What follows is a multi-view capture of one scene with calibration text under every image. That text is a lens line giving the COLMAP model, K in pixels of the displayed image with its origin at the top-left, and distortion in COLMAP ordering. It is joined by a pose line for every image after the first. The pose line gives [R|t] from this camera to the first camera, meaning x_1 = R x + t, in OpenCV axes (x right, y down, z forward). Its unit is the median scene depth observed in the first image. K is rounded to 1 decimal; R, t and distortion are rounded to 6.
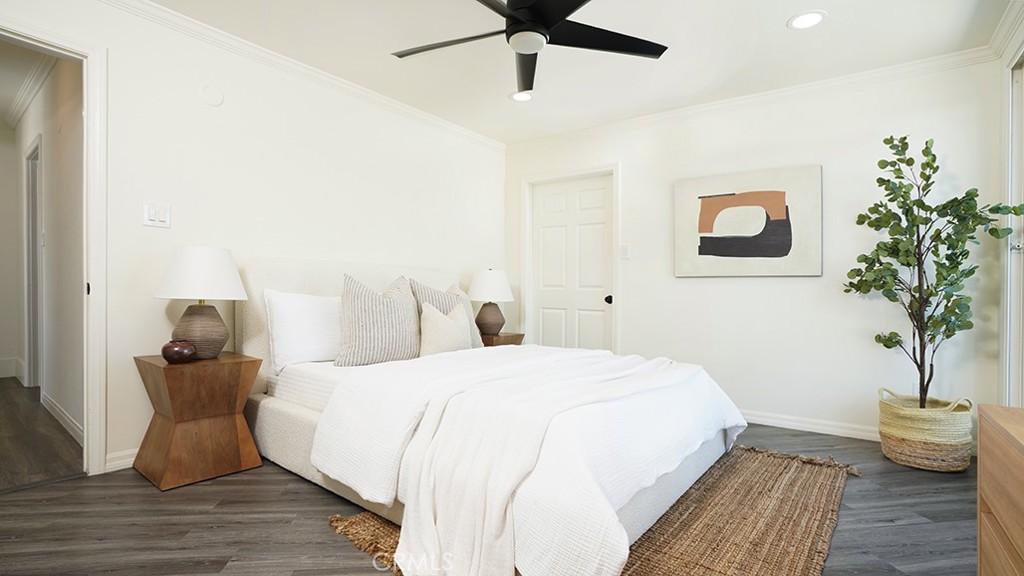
lens RADIAL K [[498.0, 0, 512.0], [0, 498.0, 288.0], [0, 0, 1]] dist [0.001202, 0.000348]
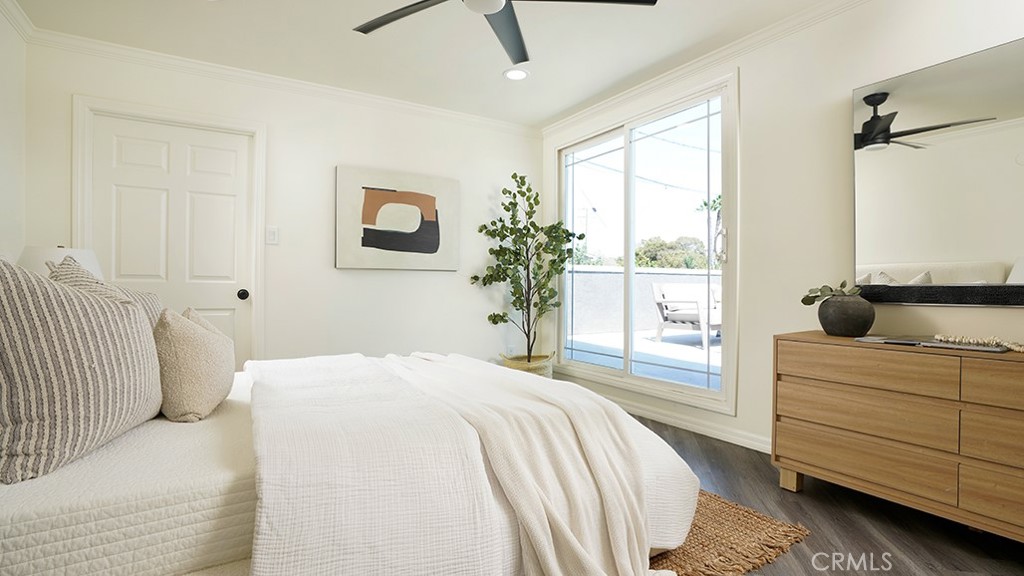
lens RADIAL K [[498.0, 0, 512.0], [0, 498.0, 288.0], [0, 0, 1]] dist [0.001202, 0.000348]
pose [[0.388108, -0.013768, 0.921511, -0.452193], [-0.006169, 0.999827, 0.017536, -0.004236], [-0.921593, -0.012491, 0.387956, 0.383179]]
